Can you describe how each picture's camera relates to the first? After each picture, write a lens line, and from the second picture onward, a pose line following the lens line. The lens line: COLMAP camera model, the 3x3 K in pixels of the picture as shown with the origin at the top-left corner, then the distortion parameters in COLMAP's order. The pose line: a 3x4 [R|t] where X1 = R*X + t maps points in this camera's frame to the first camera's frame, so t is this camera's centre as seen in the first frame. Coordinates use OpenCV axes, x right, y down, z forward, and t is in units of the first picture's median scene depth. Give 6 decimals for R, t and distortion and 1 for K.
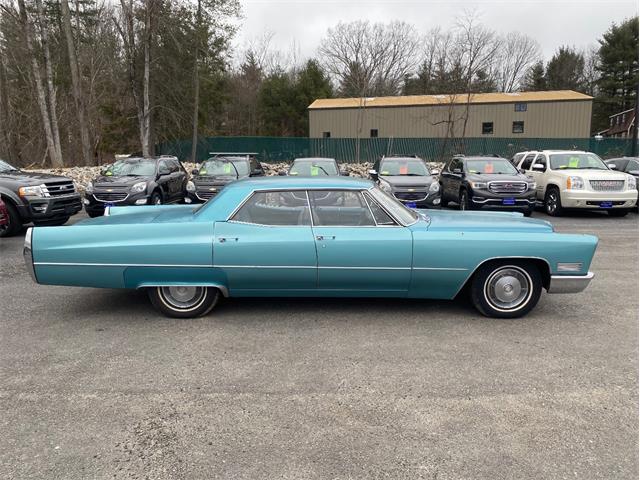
lens RADIAL K [[485.4, 0, 321.0], [0, 485.4, 245.0], [0, 0, 1]] dist [0.033374, -0.034762]
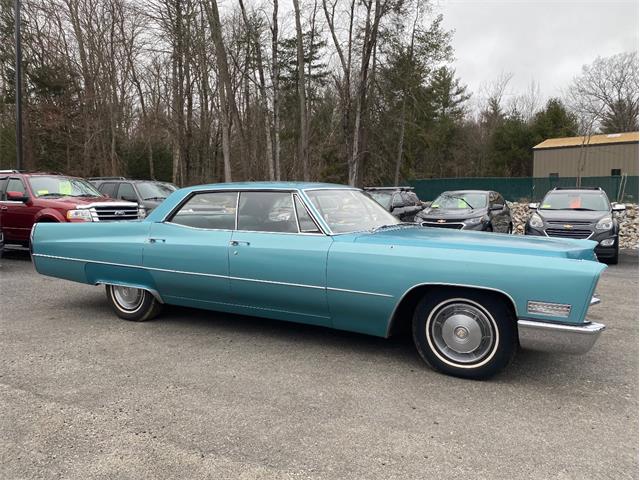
lens RADIAL K [[485.4, 0, 321.3], [0, 485.4, 238.7], [0, 0, 1]] dist [0.033374, -0.034762]
pose [[0.882542, 0.042089, -0.468346, 0.520353], [-0.093893, 0.991702, -0.087809, 0.037093], [0.460765, 0.121470, 0.879171, 0.293571]]
